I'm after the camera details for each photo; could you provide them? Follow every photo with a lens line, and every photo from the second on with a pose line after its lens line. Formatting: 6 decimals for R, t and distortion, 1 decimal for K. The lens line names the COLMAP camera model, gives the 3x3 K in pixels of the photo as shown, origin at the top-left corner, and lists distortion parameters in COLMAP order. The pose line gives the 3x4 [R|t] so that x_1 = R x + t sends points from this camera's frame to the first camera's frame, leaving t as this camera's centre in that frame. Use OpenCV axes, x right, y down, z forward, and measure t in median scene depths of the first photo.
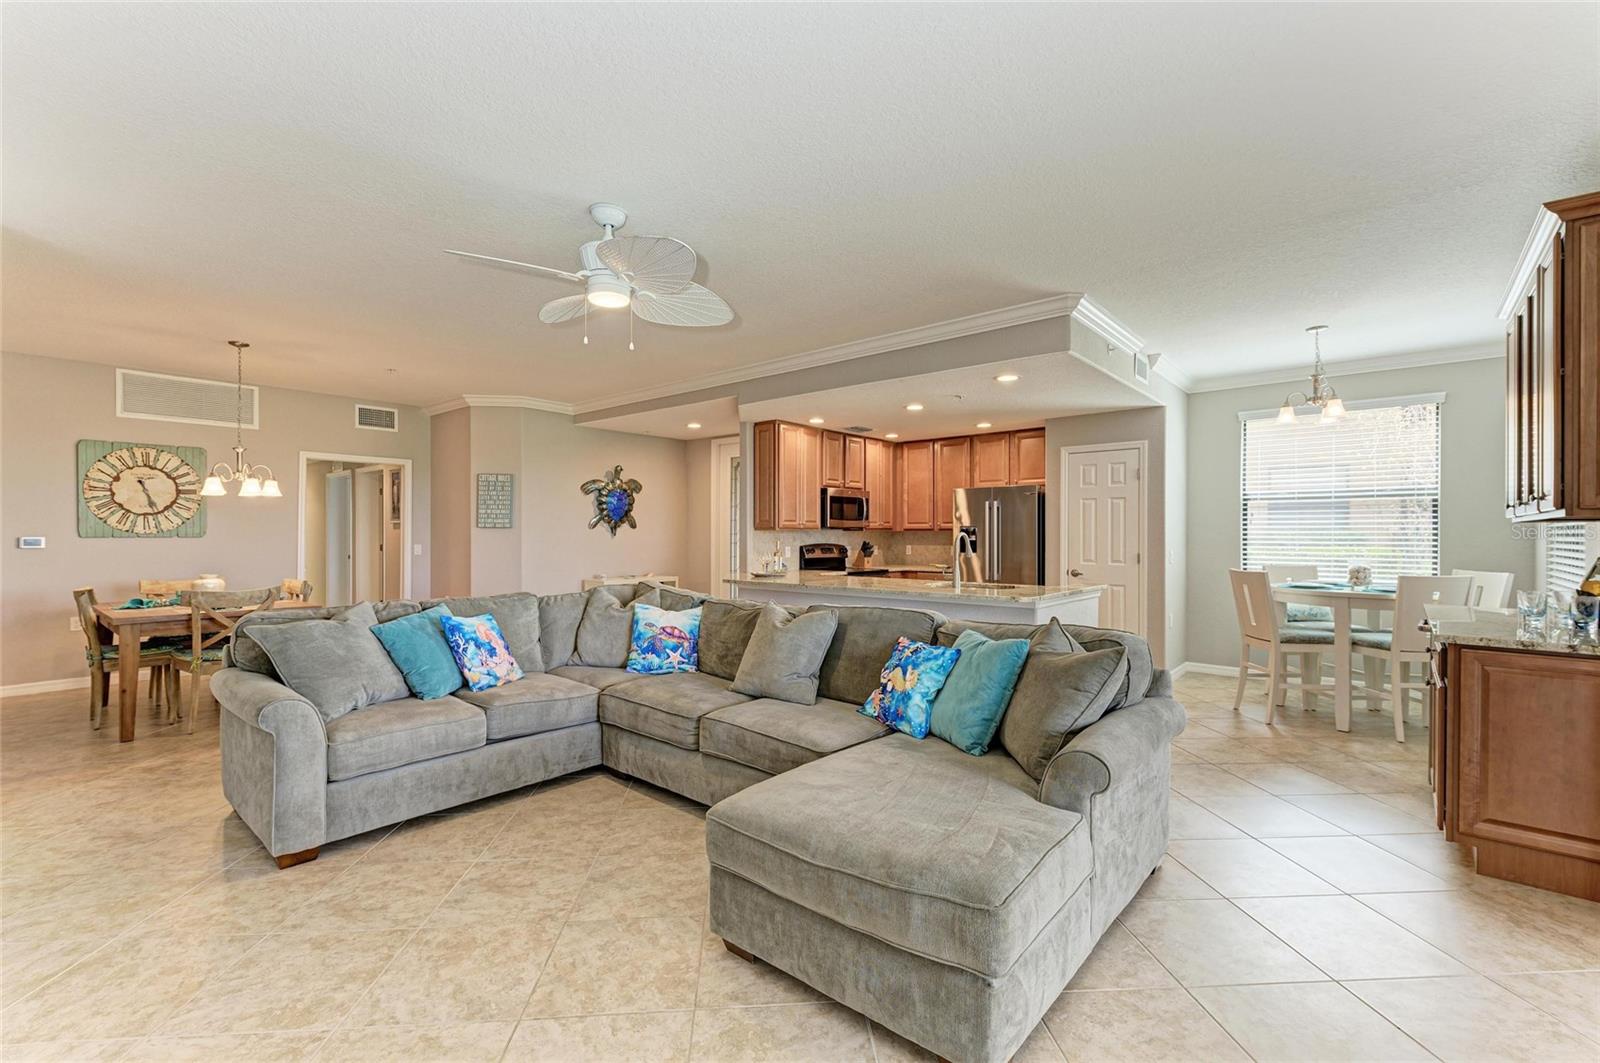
lens RADIAL K [[692.3, 0, 809.5], [0, 692.3, 532.2], [0, 0, 1]] dist [0.018208, -0.000347]
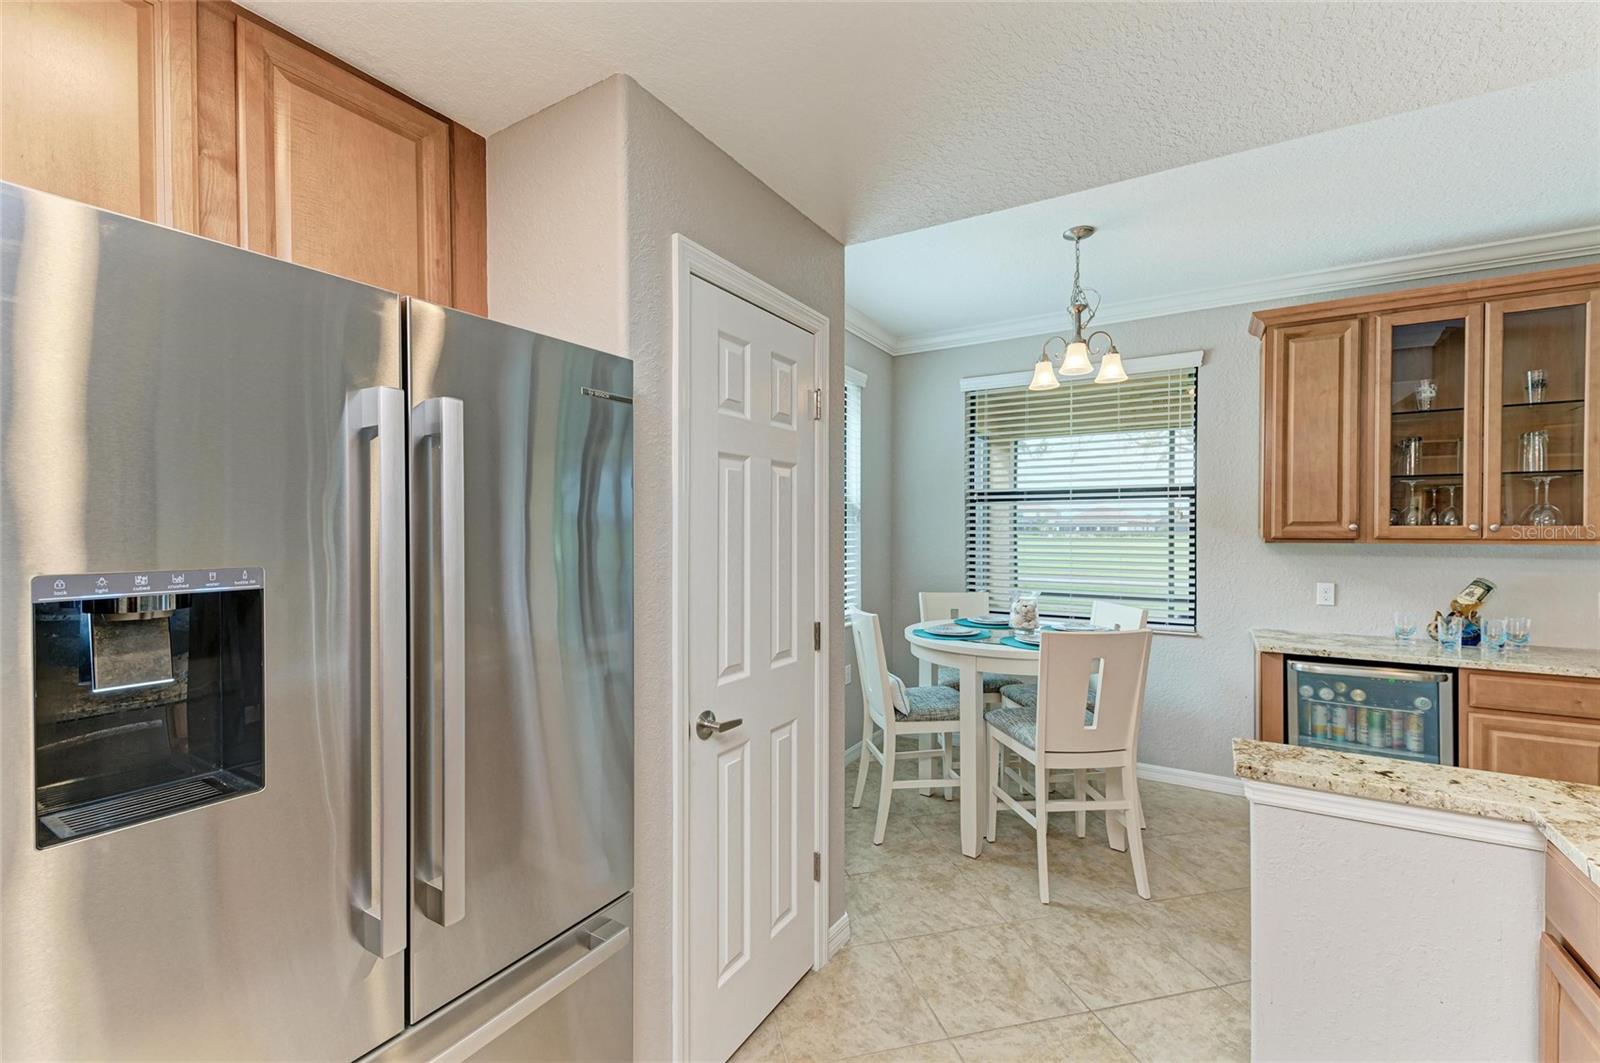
lens RADIAL K [[676.4, 0, 800.9], [0, 676.4, 534.7], [0, 0, 1]] dist [0.018866, -0.006276]
pose [[-0.158956, -0.009926, 0.987236, 0.105474], [-0.002376, 0.999950, 0.009672, -0.016011], [-0.987283, -0.000808, -0.158972, 0.911280]]
